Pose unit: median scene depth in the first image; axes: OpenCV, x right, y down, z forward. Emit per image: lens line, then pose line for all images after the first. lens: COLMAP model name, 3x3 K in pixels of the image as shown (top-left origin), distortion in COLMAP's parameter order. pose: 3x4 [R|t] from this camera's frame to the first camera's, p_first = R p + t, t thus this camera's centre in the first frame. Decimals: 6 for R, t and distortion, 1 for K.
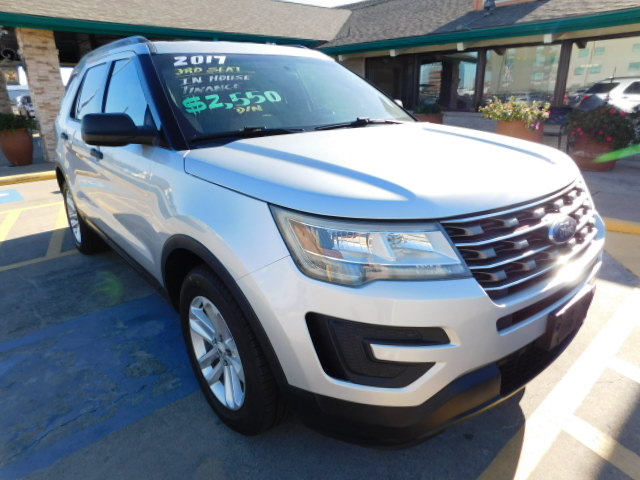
lens RADIAL K [[430.6, 0, 321.8], [0, 430.6, 237.3], [0, 0, 1]] dist [-0.043533, 0.035700]
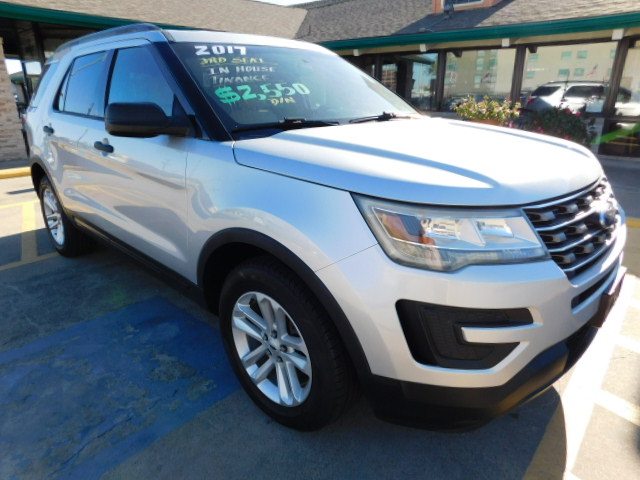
lens RADIAL K [[430.6, 0, 324.9], [0, 430.6, 236.0], [0, 0, 1]] dist [-0.043533, 0.035700]
pose [[0.992555, -0.022870, 0.119634, -0.198926], [0.023104, 0.999733, -0.000575, 0.013804], [-0.119589, 0.003335, 0.992818, 0.013694]]
